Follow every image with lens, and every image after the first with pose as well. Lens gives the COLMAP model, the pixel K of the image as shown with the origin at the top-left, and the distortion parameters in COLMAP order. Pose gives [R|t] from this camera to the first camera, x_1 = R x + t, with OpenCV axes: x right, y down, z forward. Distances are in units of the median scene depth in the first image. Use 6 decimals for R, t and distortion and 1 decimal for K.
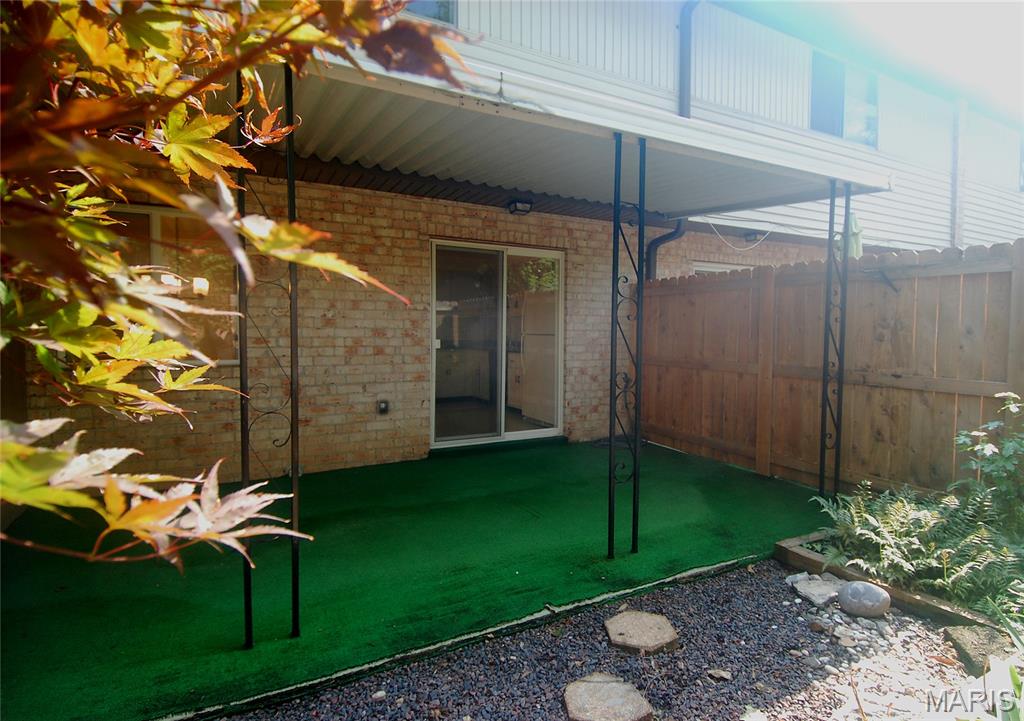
lens RADIAL K [[520.6, 0, 512.0], [0, 520.6, 360.5], [0, 0, 1]] dist [0.000671, 0.000140]
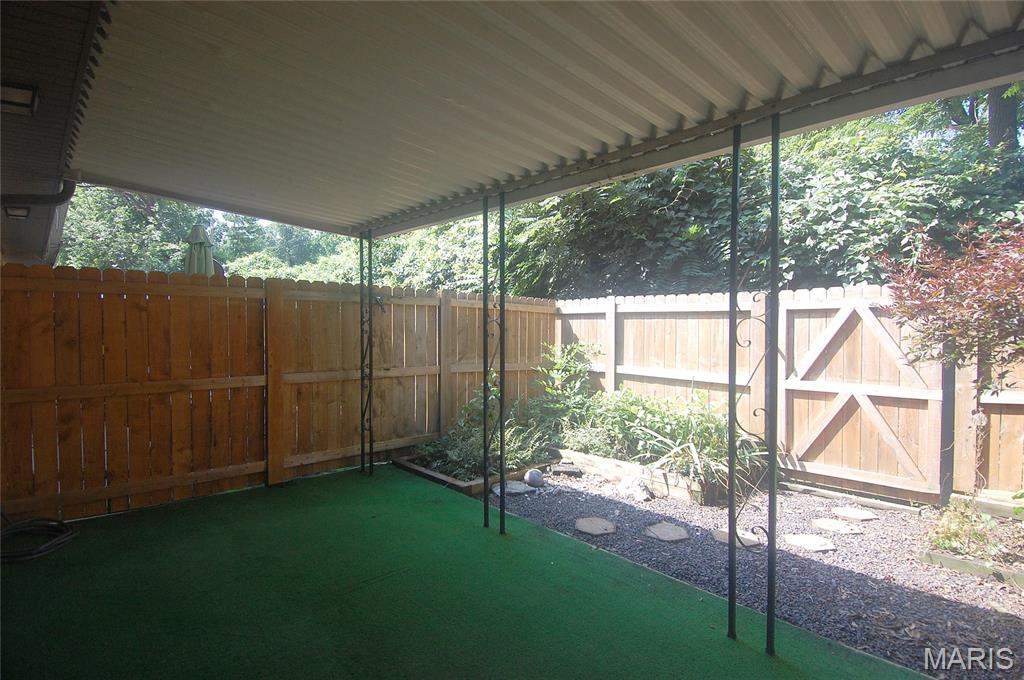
lens RADIAL K [[541.5, 0, 512.0], [0, 541.5, 340.0], [0, 0, 1]] dist [-0.005487, -0.001481]
pose [[-0.276415, -0.022546, 0.960774, -0.926938], [0.053204, 0.997833, 0.038722, -0.104098], [-0.959565, 0.061820, -0.274616, 1.200342]]
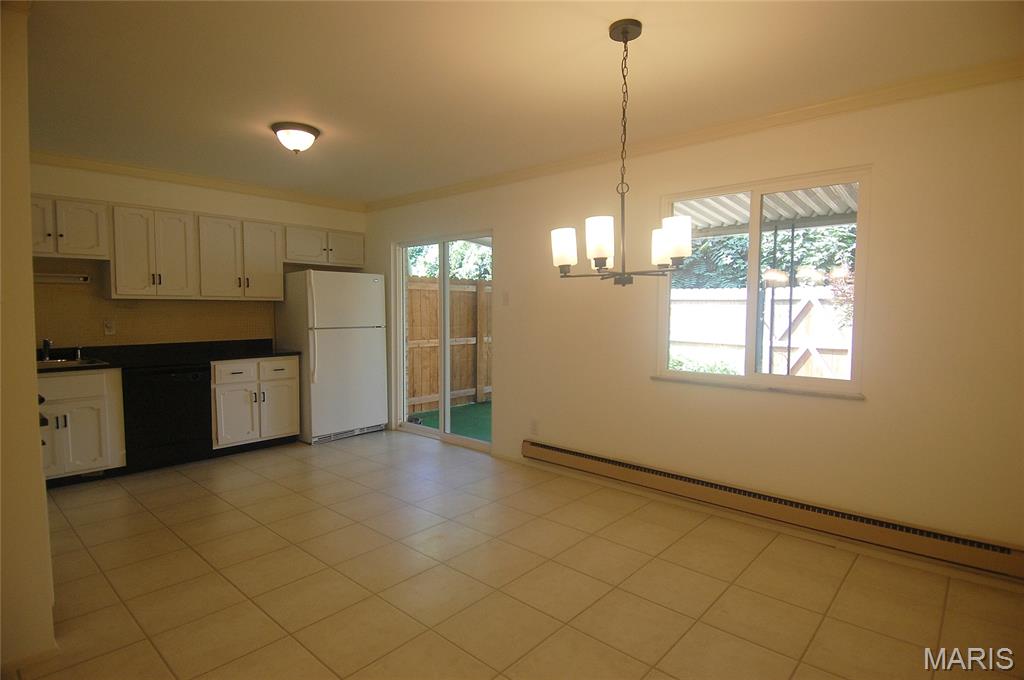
lens RADIAL K [[525.3, 0, 512.0], [0, 525.3, 340.0], [0, 0, 1]] dist [0.003118, 0.000400]
pose [[-0.359756, -0.058061, 0.931238, -1.659537], [0.048337, 0.995562, 0.080745, -0.163883], [-0.931794, 0.074062, -0.355353, 2.196336]]
